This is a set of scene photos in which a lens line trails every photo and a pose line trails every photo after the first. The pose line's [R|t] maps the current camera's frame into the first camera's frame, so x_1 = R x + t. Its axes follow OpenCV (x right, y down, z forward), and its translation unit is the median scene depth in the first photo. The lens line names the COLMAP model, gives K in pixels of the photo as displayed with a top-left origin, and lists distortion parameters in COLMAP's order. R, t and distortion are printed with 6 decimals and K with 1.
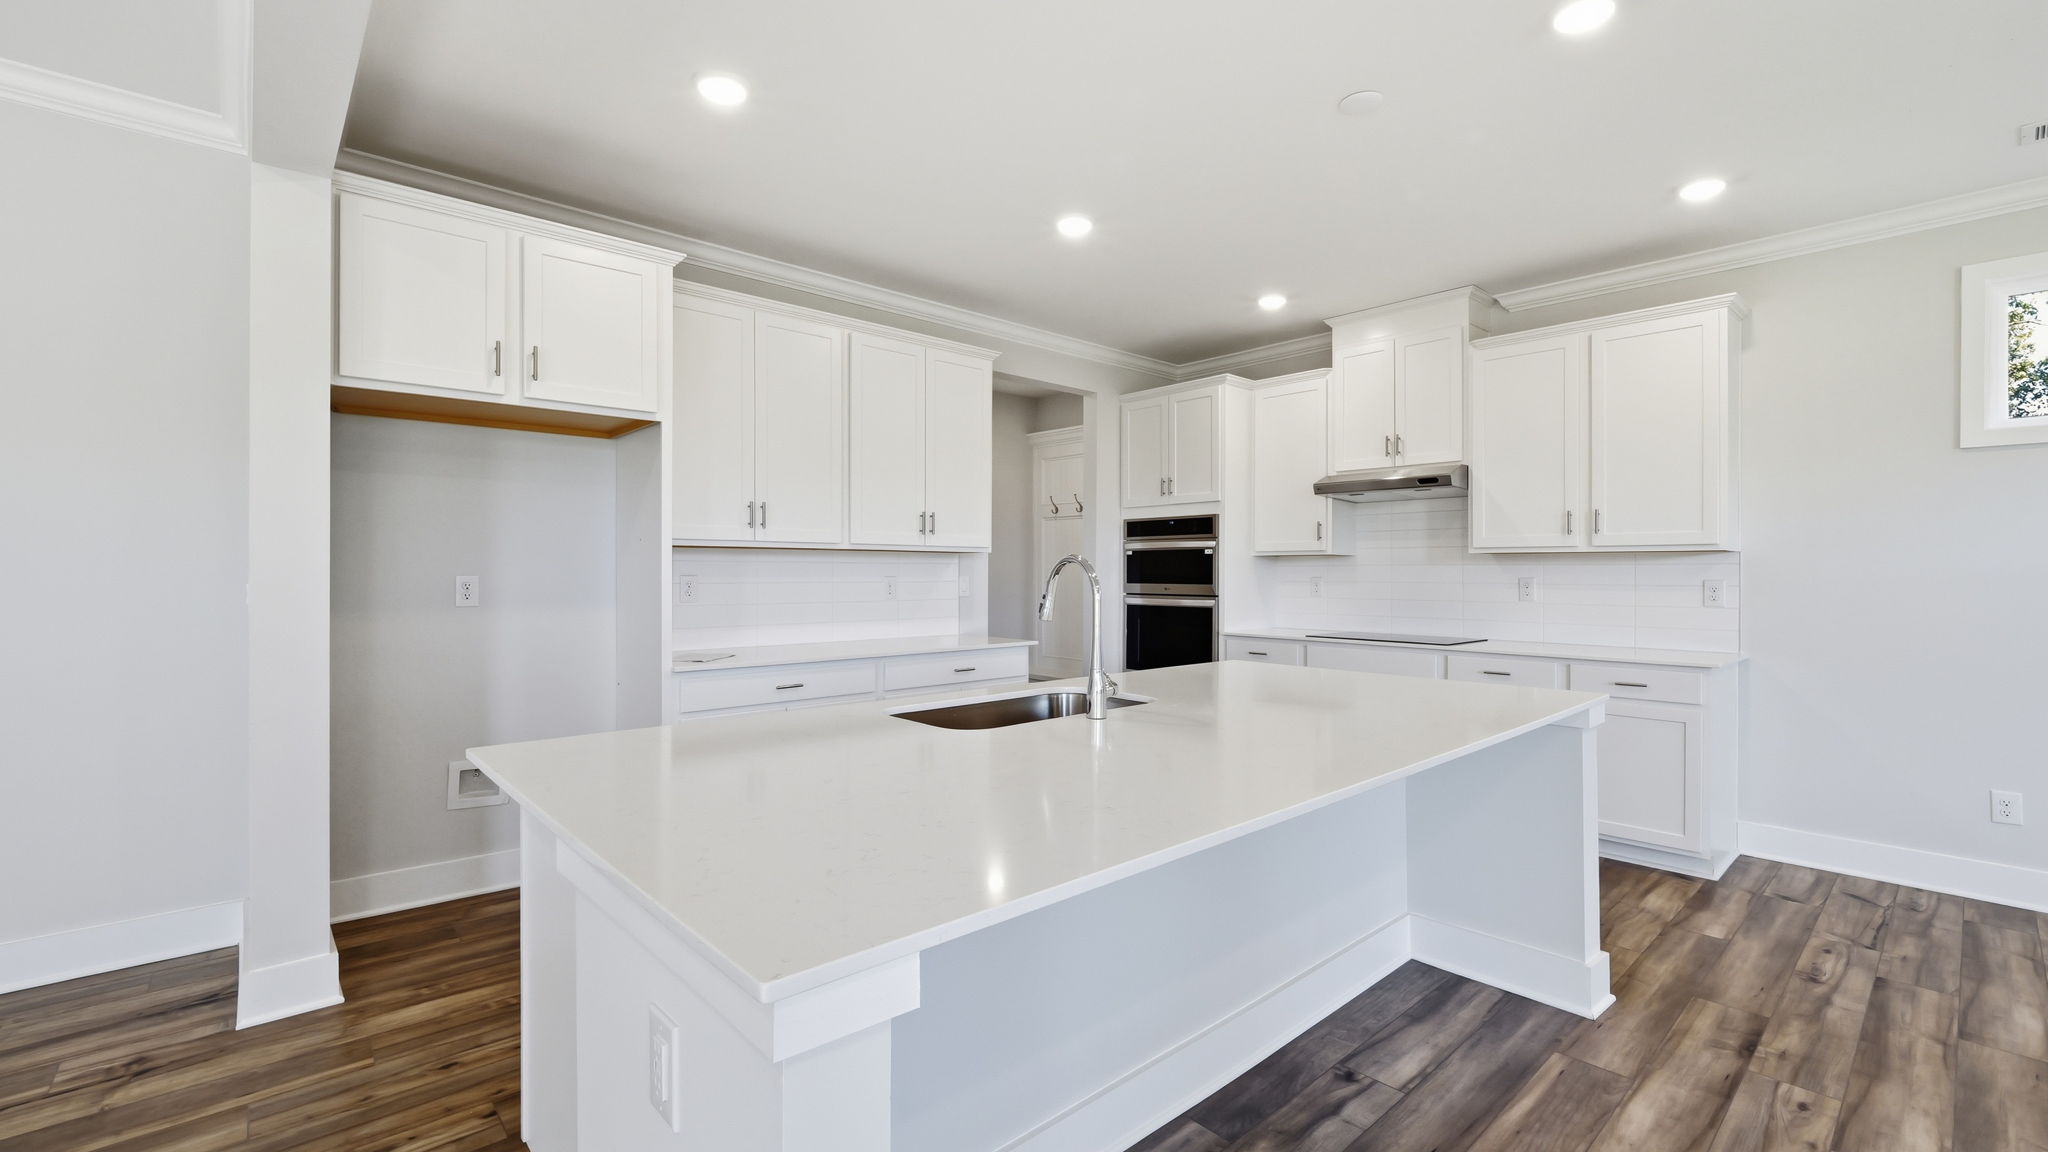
lens RADIAL K [[867.6, 0, 1024.0], [0, 867.6, 576.0], [0, 0, 1]] dist [-0.001577, -0.000149]
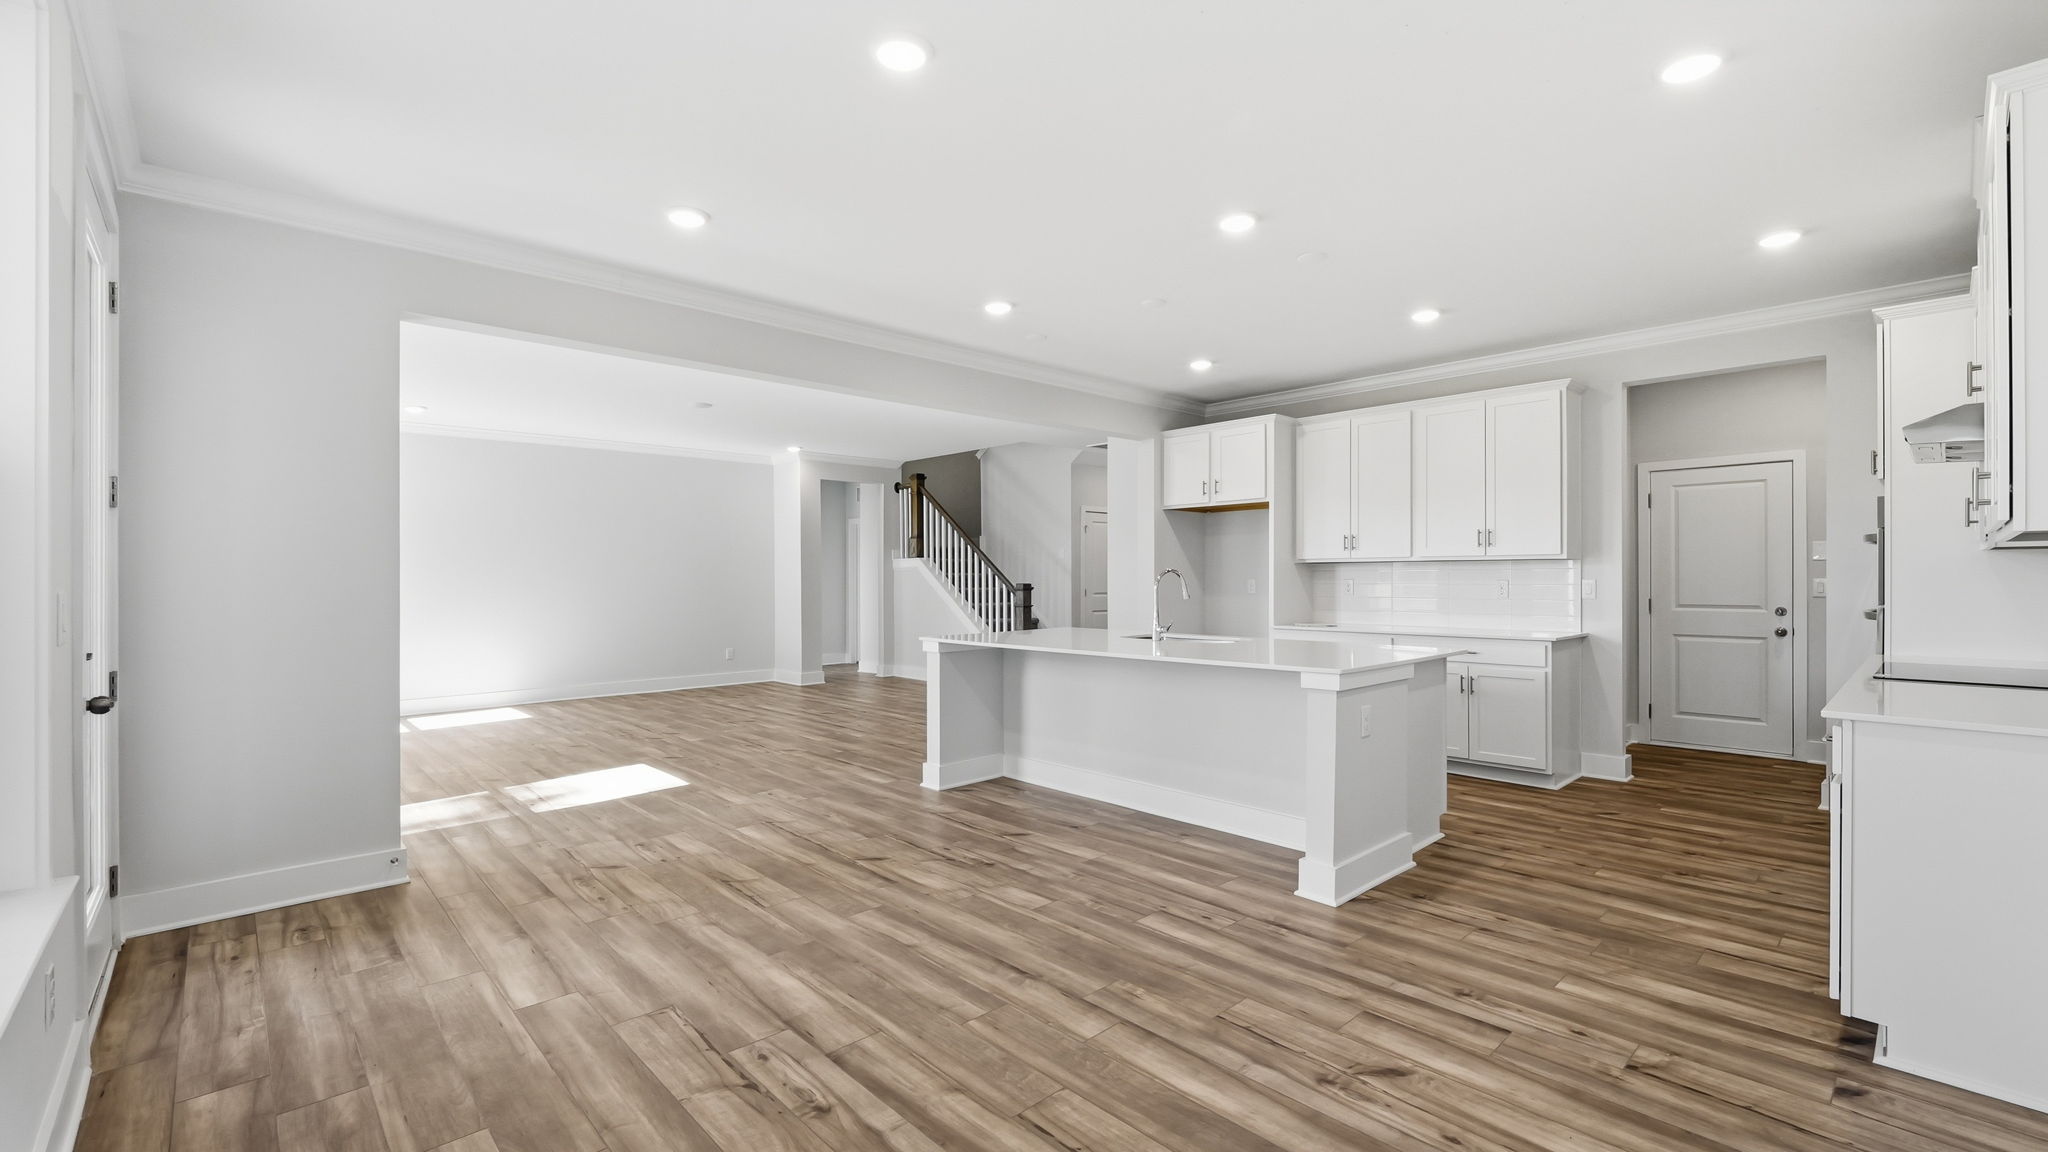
lens RADIAL K [[867.6, 0, 1024.0], [0, 867.6, 576.0], [0, 0, 1]] dist [-0.001577, -0.000149]
pose [[0.012105, -0.005269, -0.999913, 1.390219], [-0.001781, 0.999984, -0.005290, 0.003823], [0.999925, 0.001845, 0.012095, 0.367857]]
